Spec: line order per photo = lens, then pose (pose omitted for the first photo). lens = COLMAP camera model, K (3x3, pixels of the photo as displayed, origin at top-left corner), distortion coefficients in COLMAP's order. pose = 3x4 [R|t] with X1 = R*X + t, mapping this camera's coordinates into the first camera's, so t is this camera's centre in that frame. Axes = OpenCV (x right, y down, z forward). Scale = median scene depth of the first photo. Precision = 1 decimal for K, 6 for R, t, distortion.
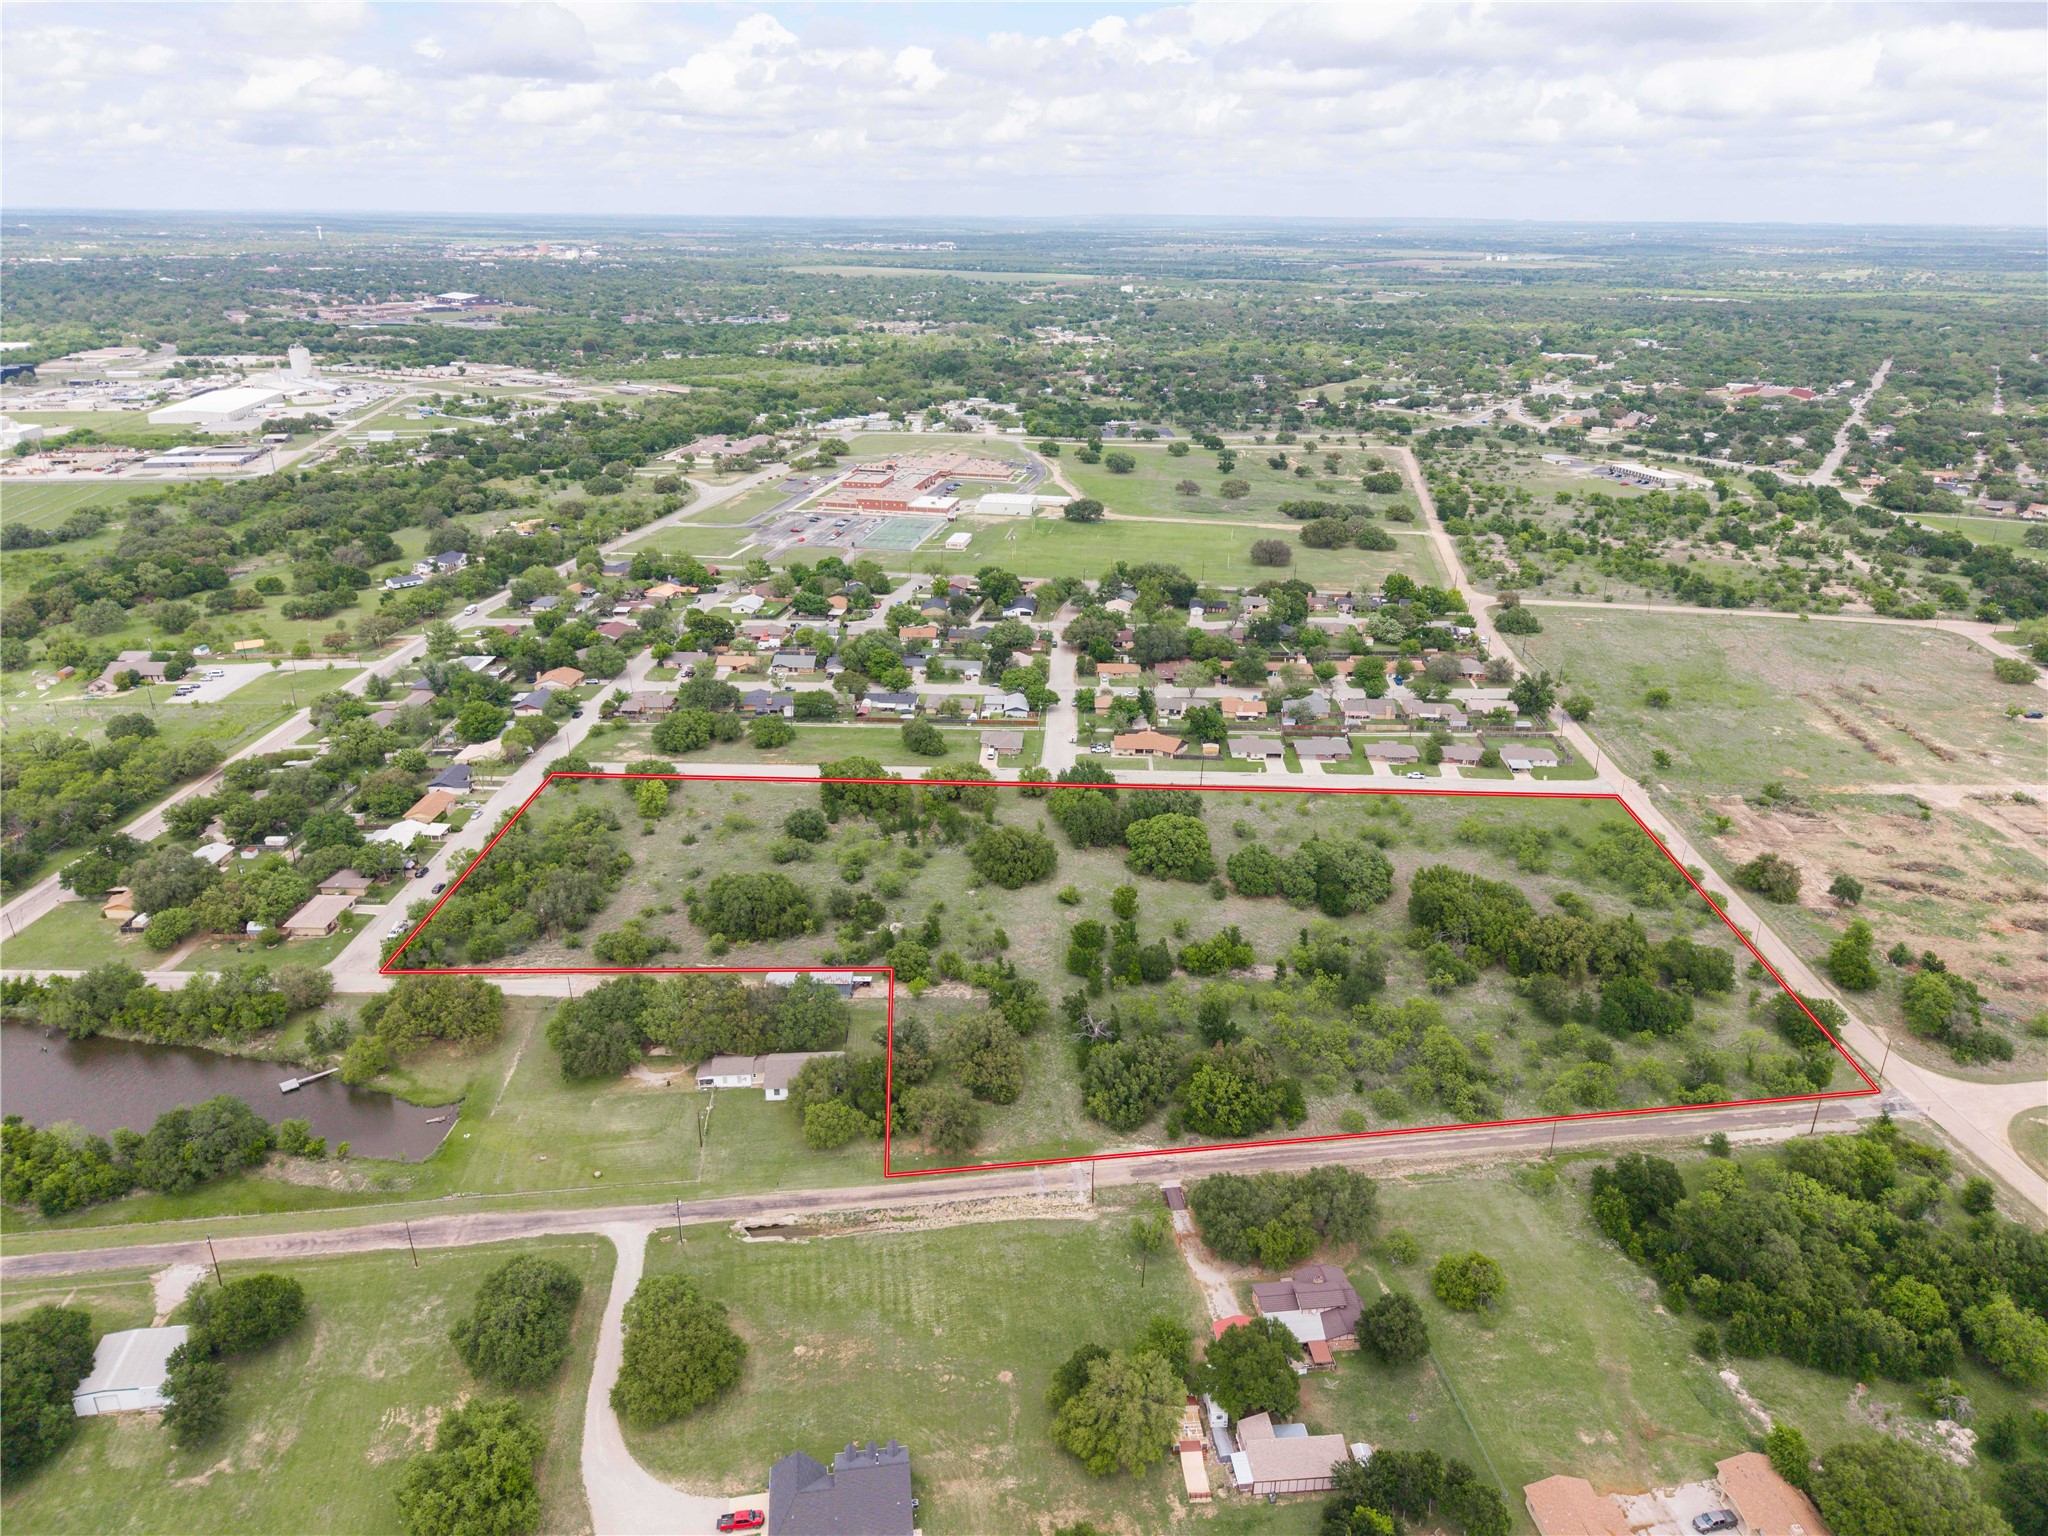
lens RADIAL K [[1362.9, 0, 1024.0], [0, 1362.9, 768.0], [0, 0, 1]] dist [0.012258, -0.009527]
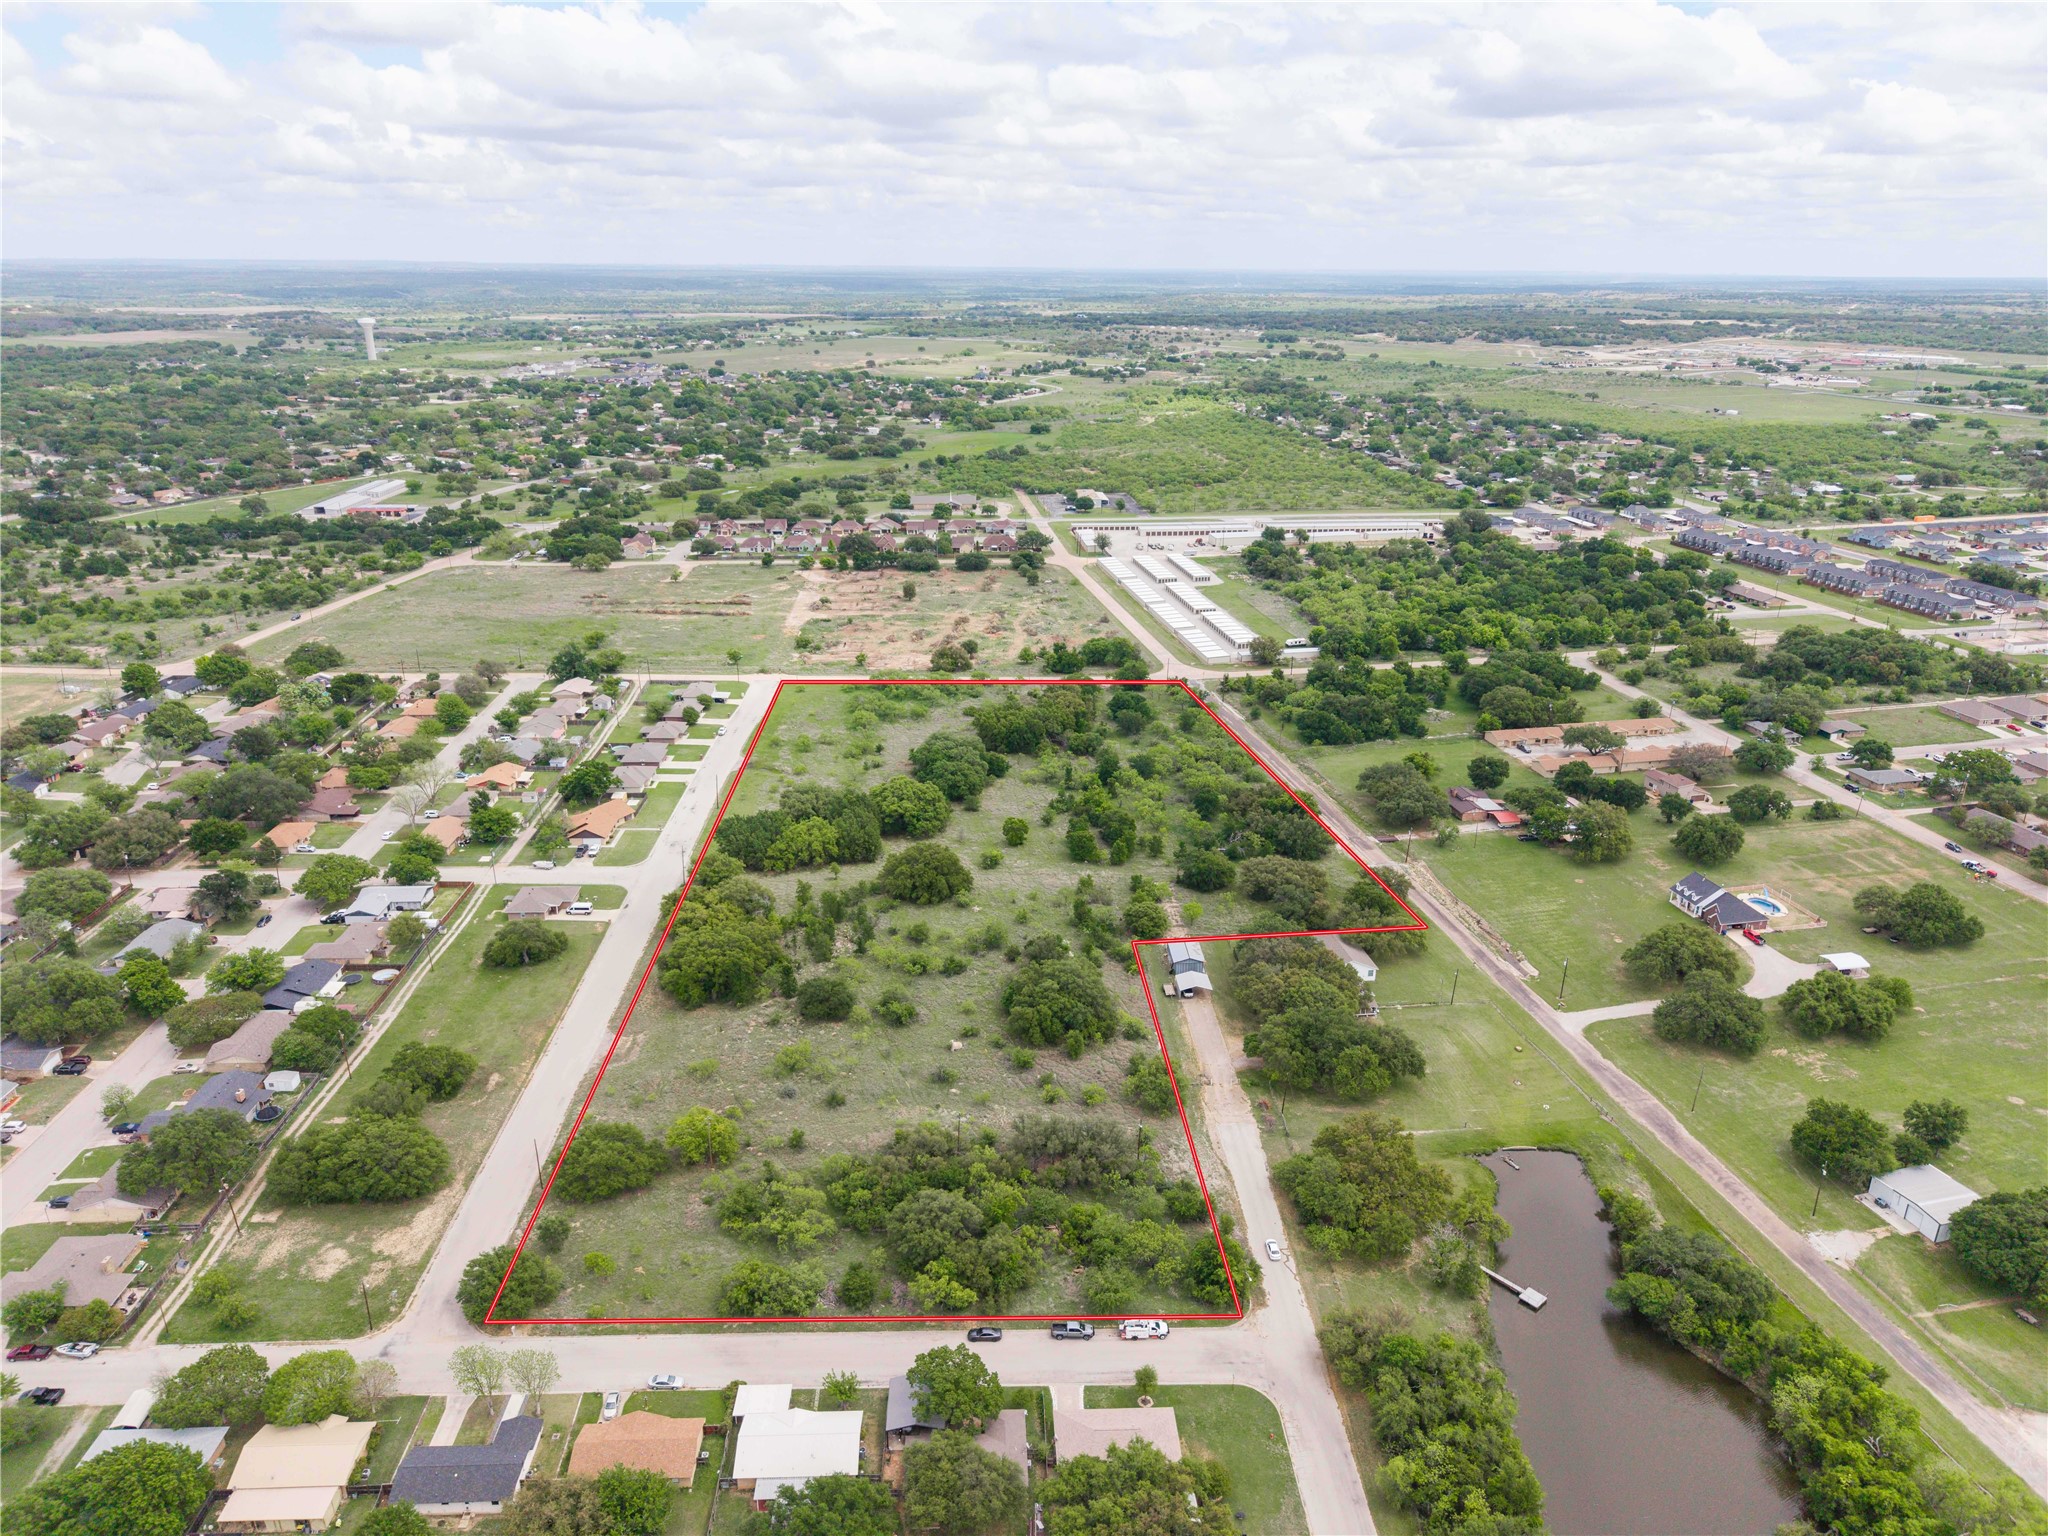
lens RADIAL K [[1362.9, 0, 1024.0], [0, 1362.9, 768.0], [0, 0, 1]] dist [0.012258, -0.009527]
pose [[-0.065919, -0.356654, 0.931908, -0.924414], [0.368260, 0.859312, 0.354920, -0.328581], [-0.927383, 0.366581, 0.074697, 0.900802]]
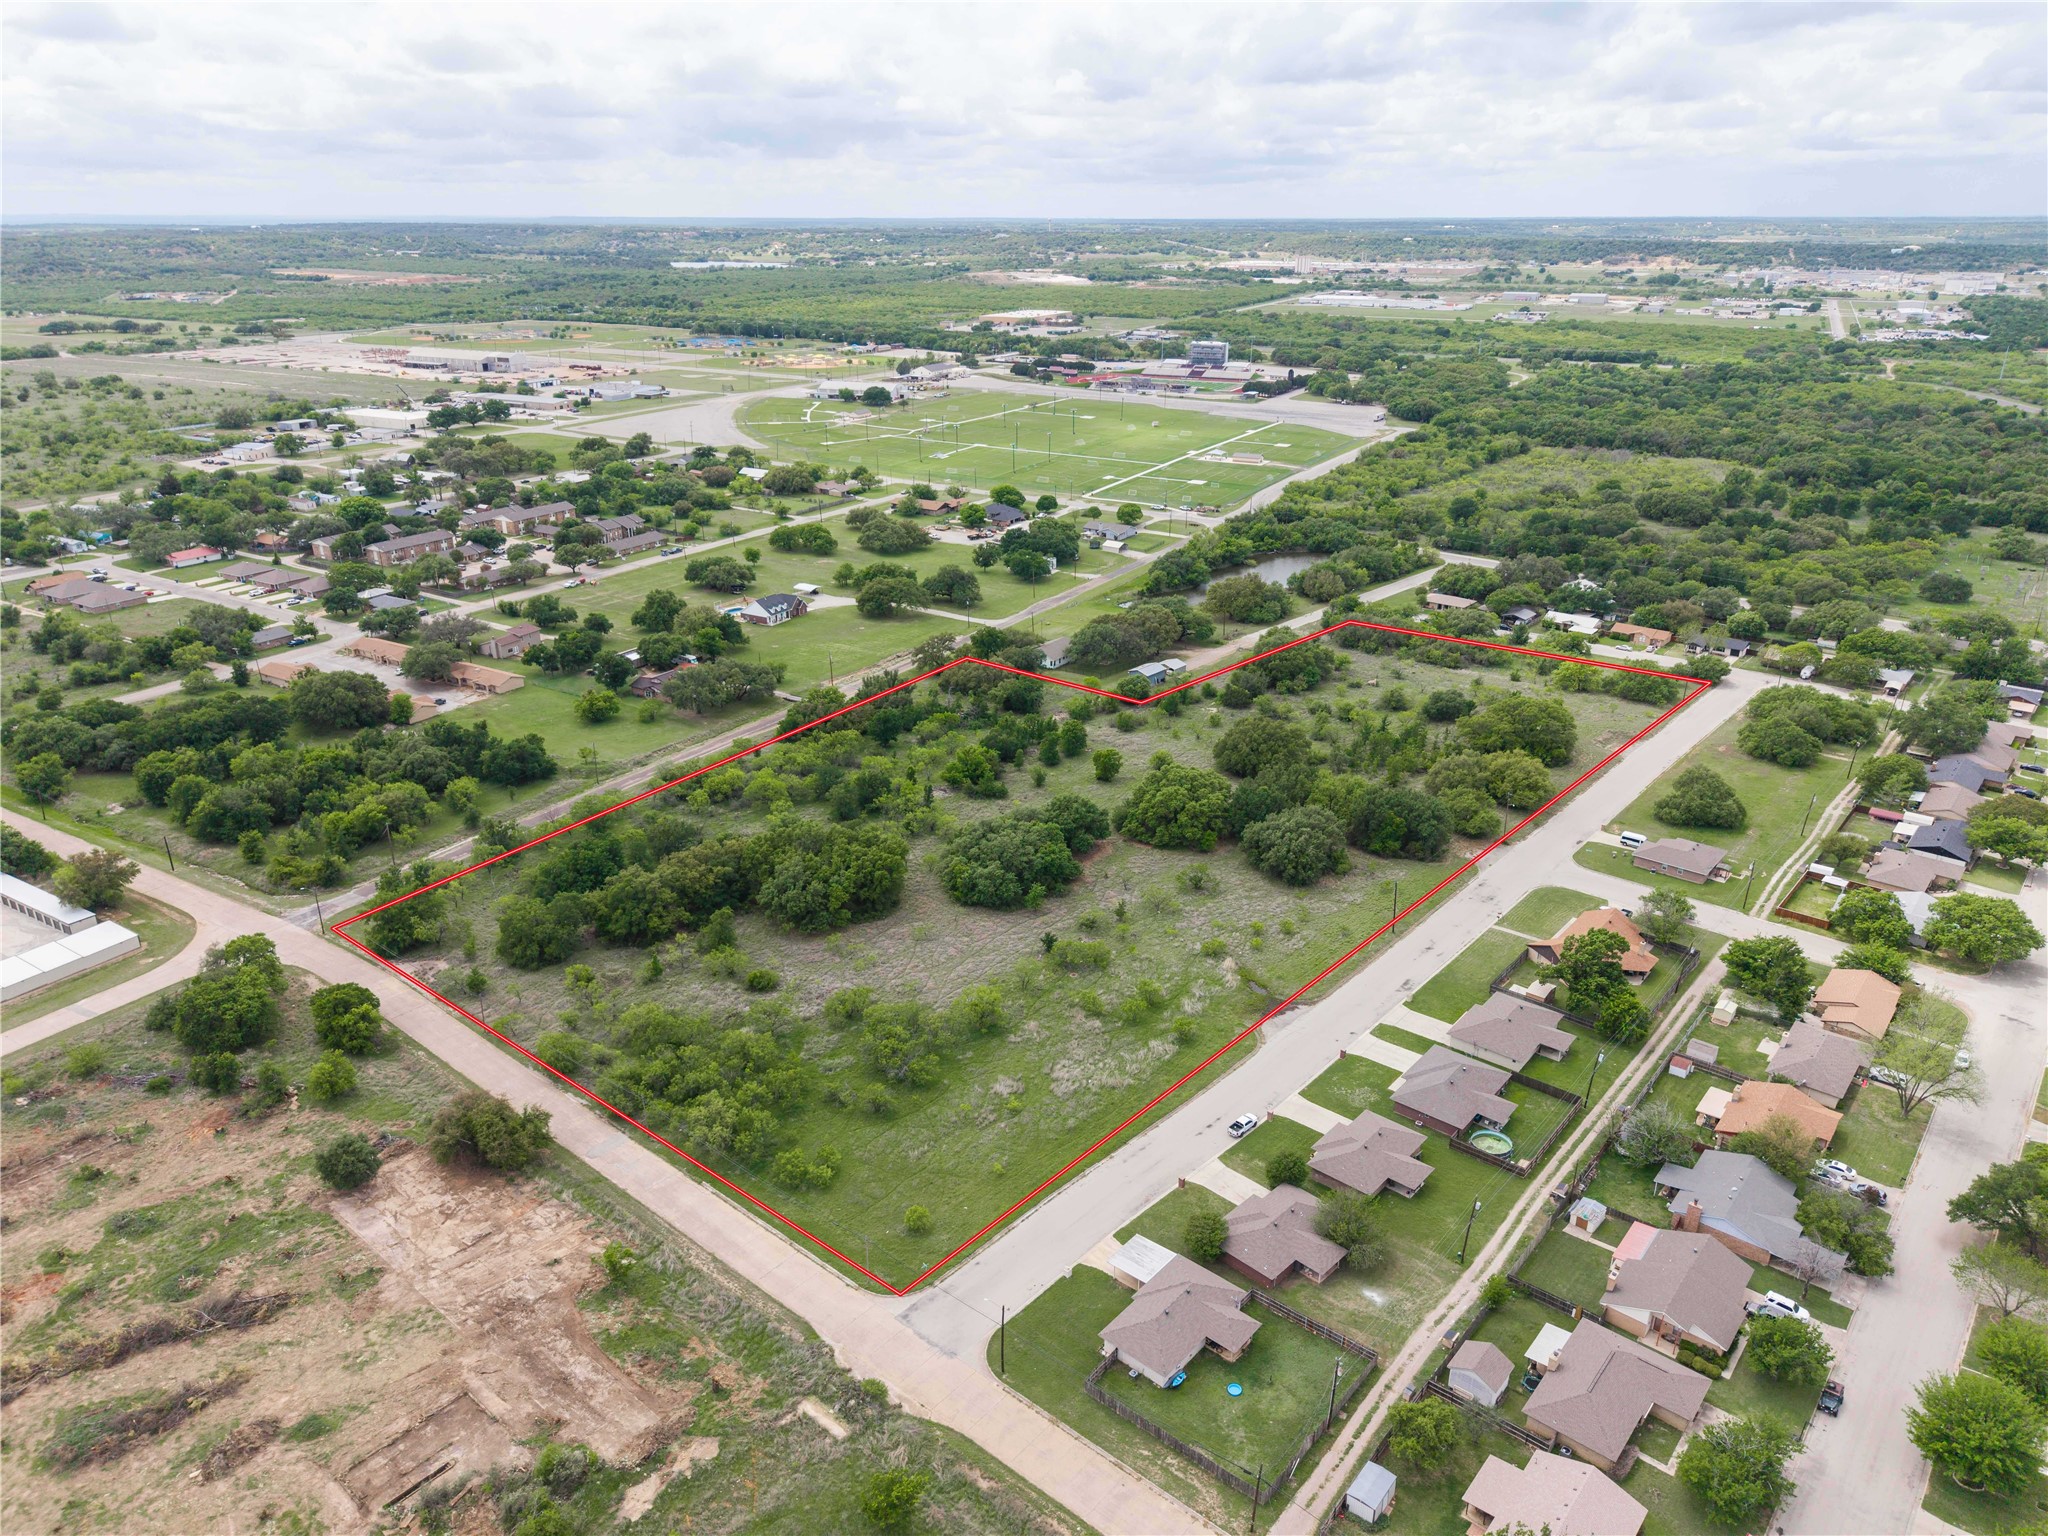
lens RADIAL K [[1367.6, 0, 1026.4], [0, 1367.6, 778.0], [0, 0, 1]] dist [0.010509, -0.006591]
pose [[-0.621214, 0.288197, -0.728722, 0.794577], [-0.300779, 0.771004, 0.561324, -0.399697], [0.723619, 0.567887, -0.392275, 1.339400]]
